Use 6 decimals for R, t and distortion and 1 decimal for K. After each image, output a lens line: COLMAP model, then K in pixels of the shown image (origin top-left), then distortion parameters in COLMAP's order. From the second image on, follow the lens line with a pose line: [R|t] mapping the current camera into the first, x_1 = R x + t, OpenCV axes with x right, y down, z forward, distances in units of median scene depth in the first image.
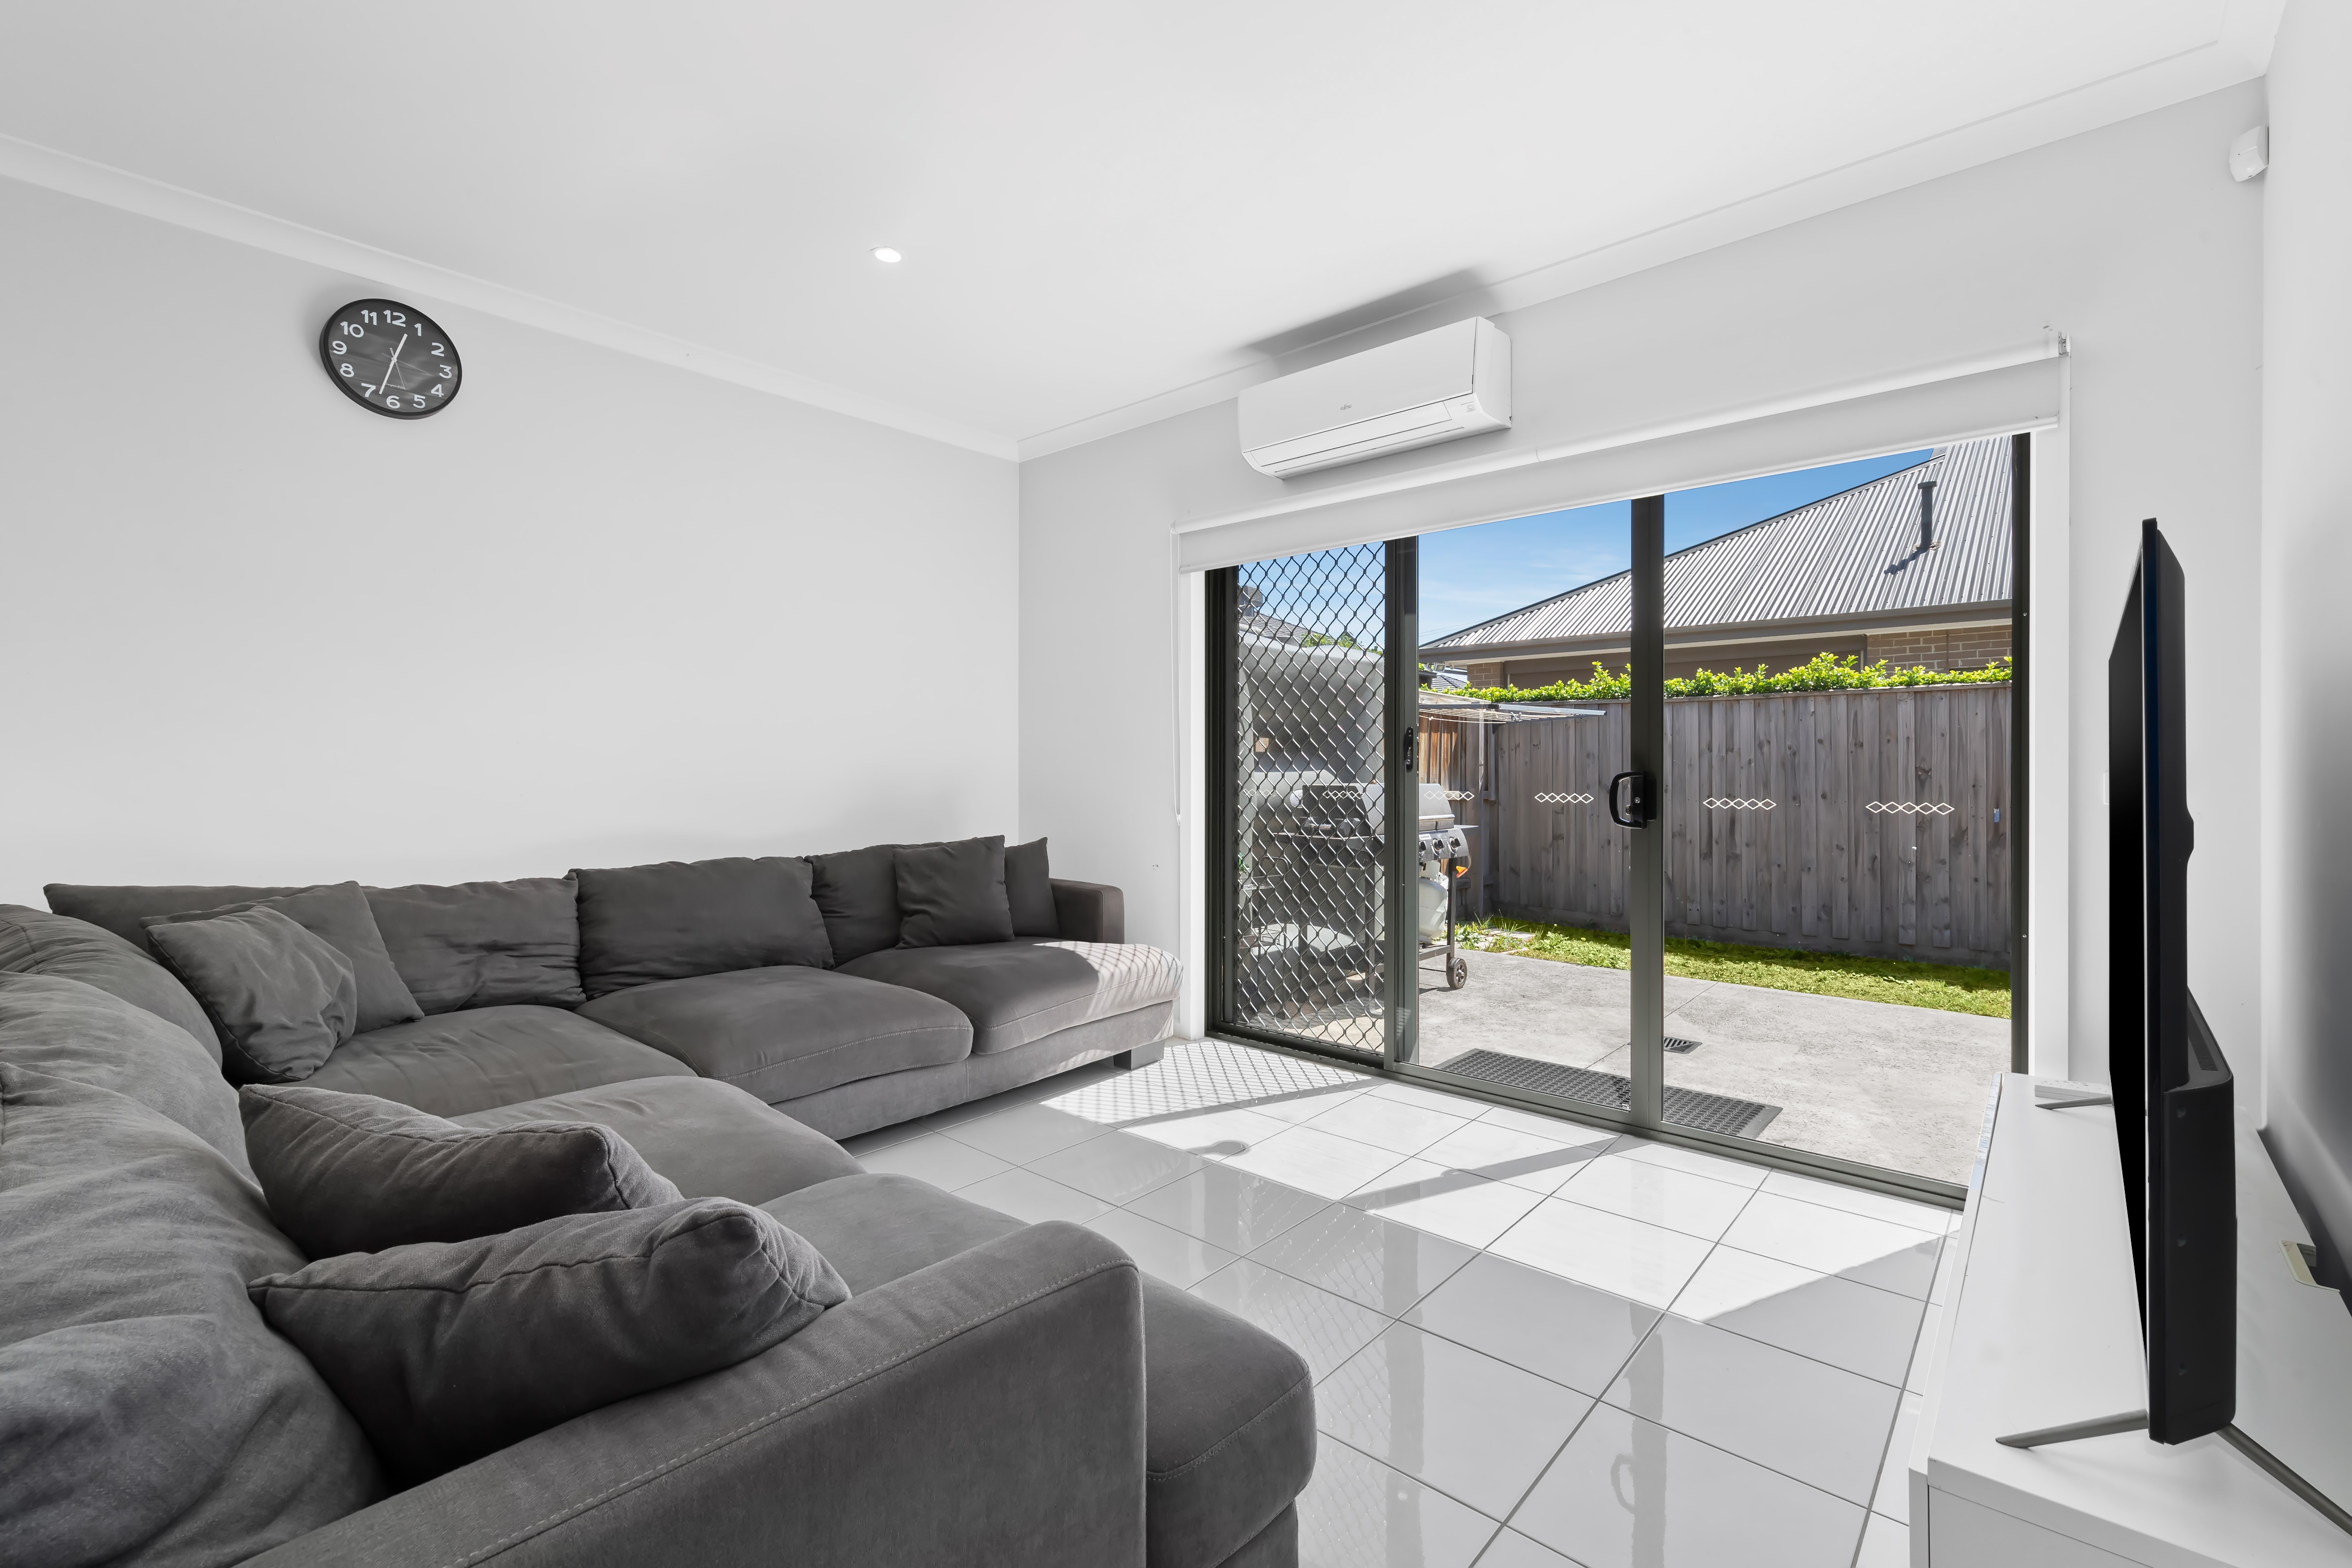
lens RADIAL K [[1014.9, 0, 1181.7], [0, 1014.9, 771.1], [0, 0, 1]] dist [0.010111, -0.000577]
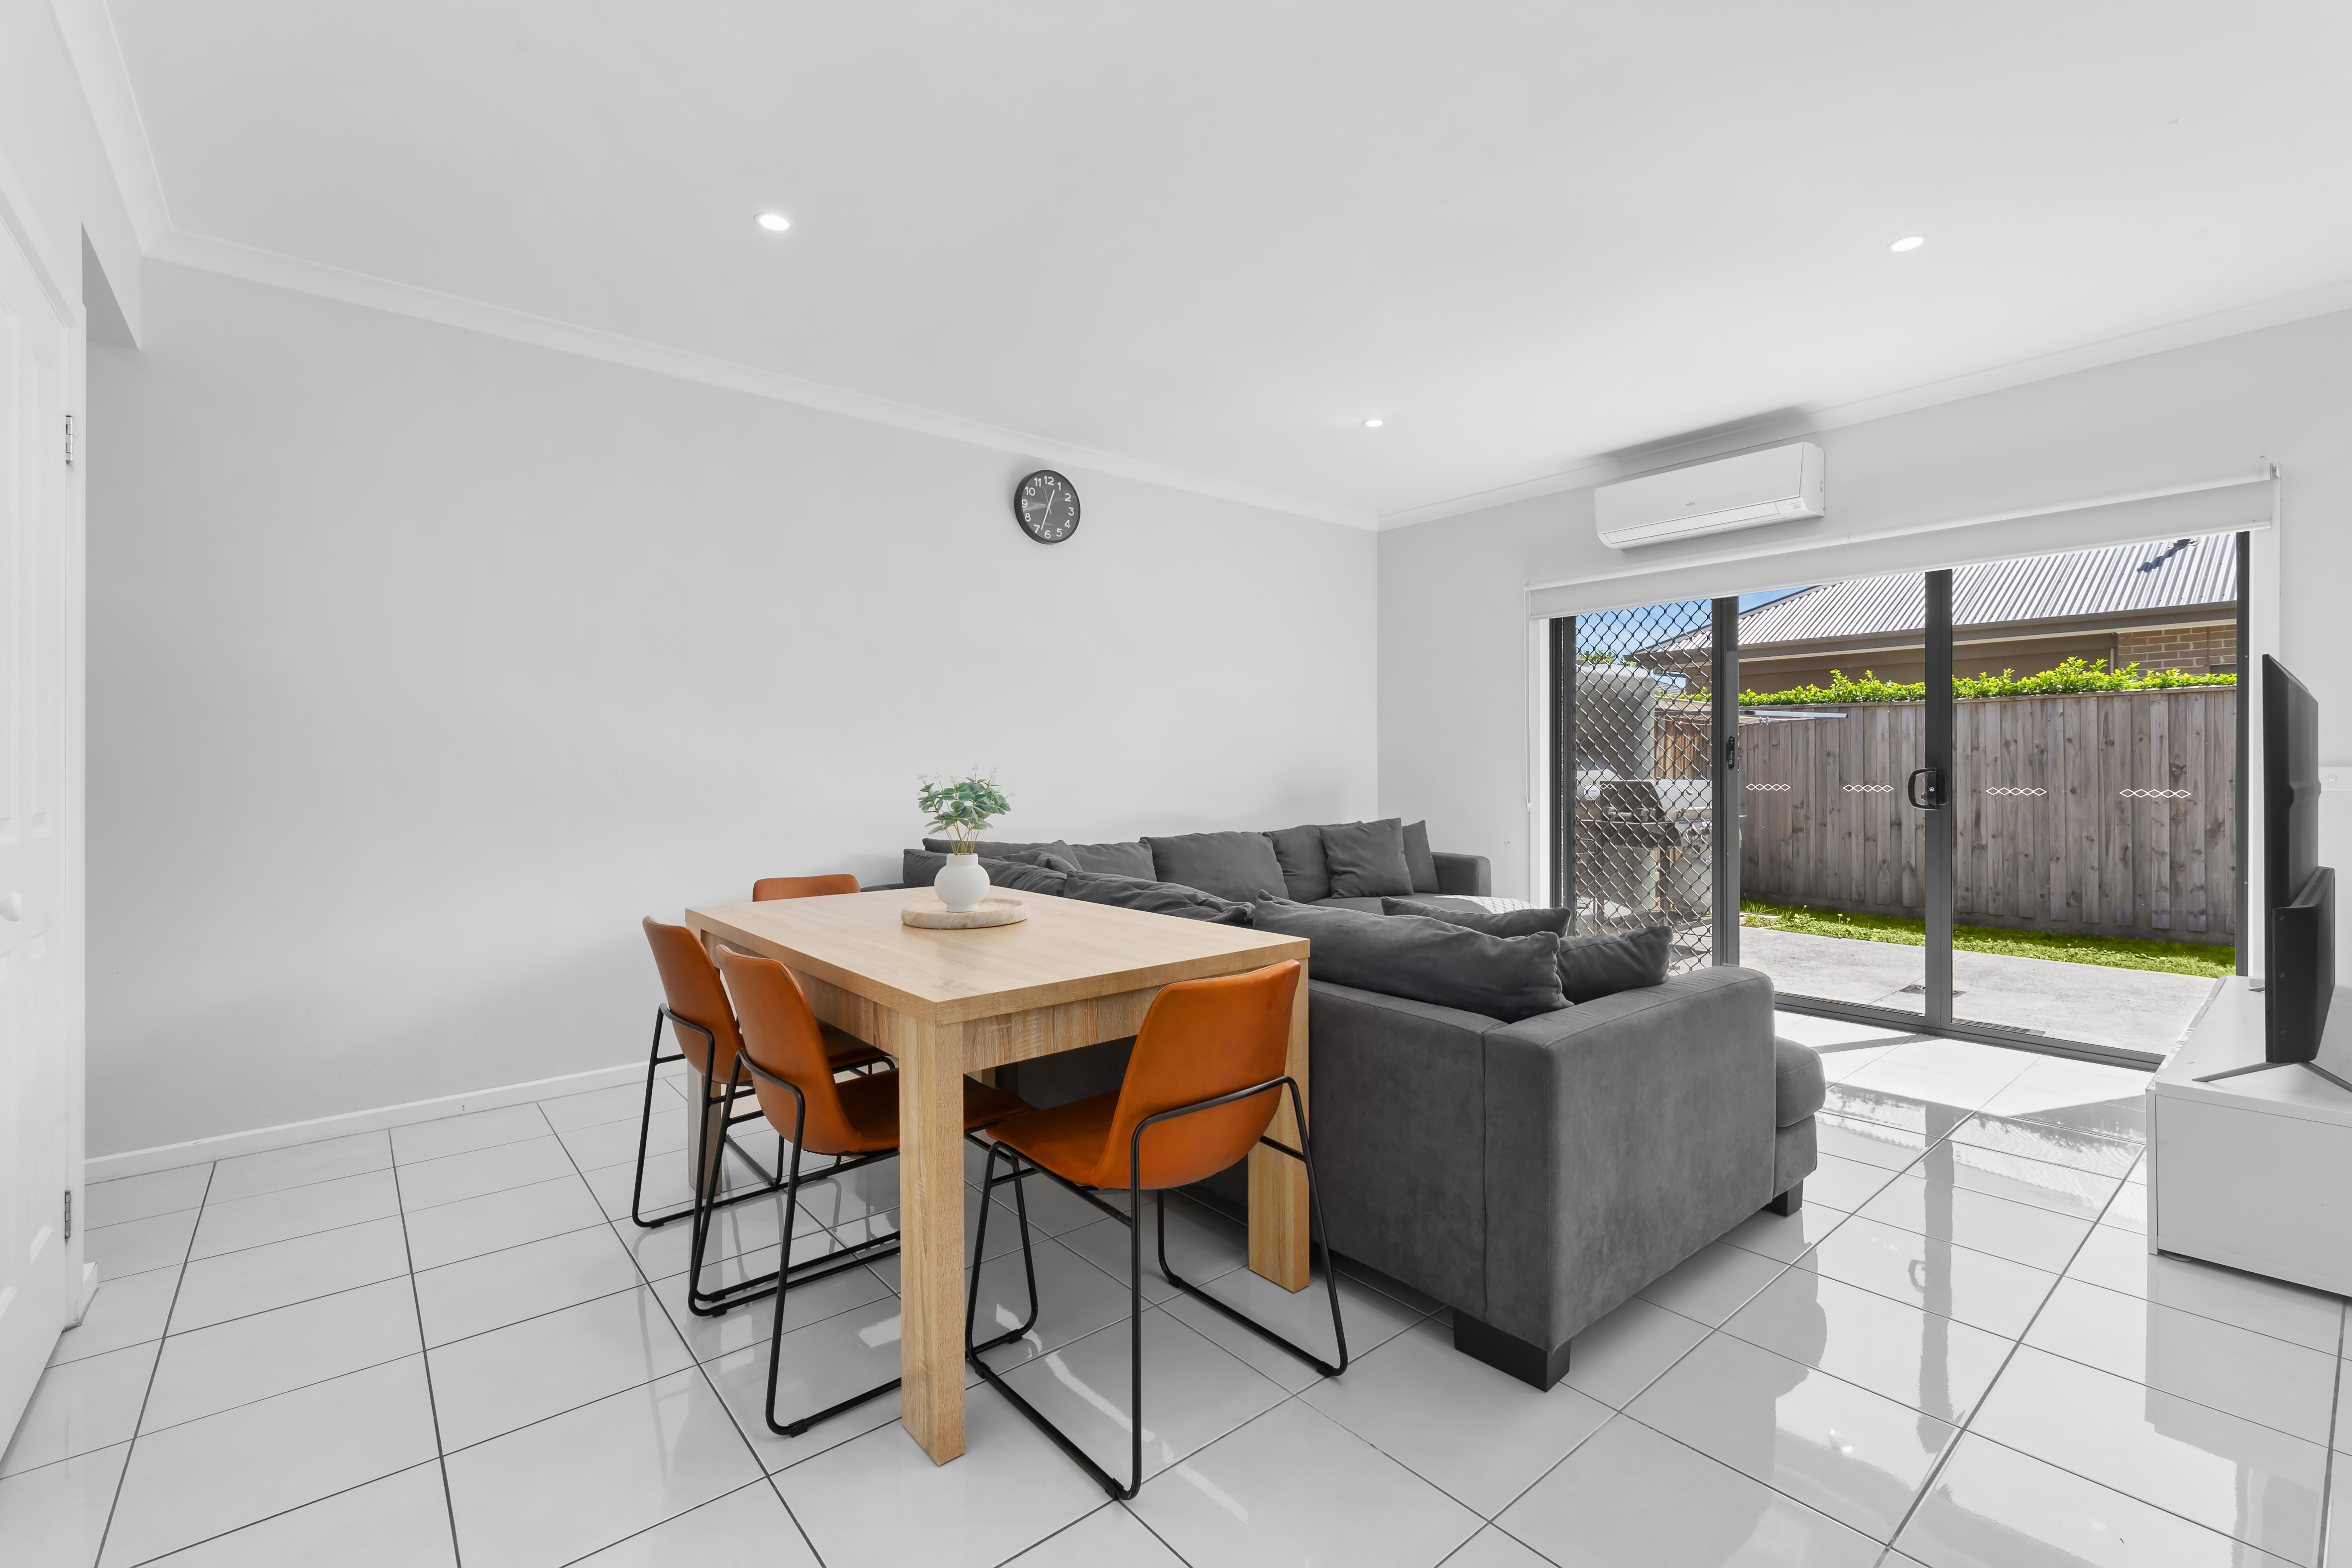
lens RADIAL K [[1014.9, 0, 1186.1], [0, 1014.9, 776.1], [0, 0, 1]] dist [0.010111, -0.000577]
pose [[0.989382, -0.003621, -0.145294, -0.212756], [0.004246, 0.999983, 0.003994, 0.000633], [0.145277, -0.004569, 0.989380, -0.311511]]
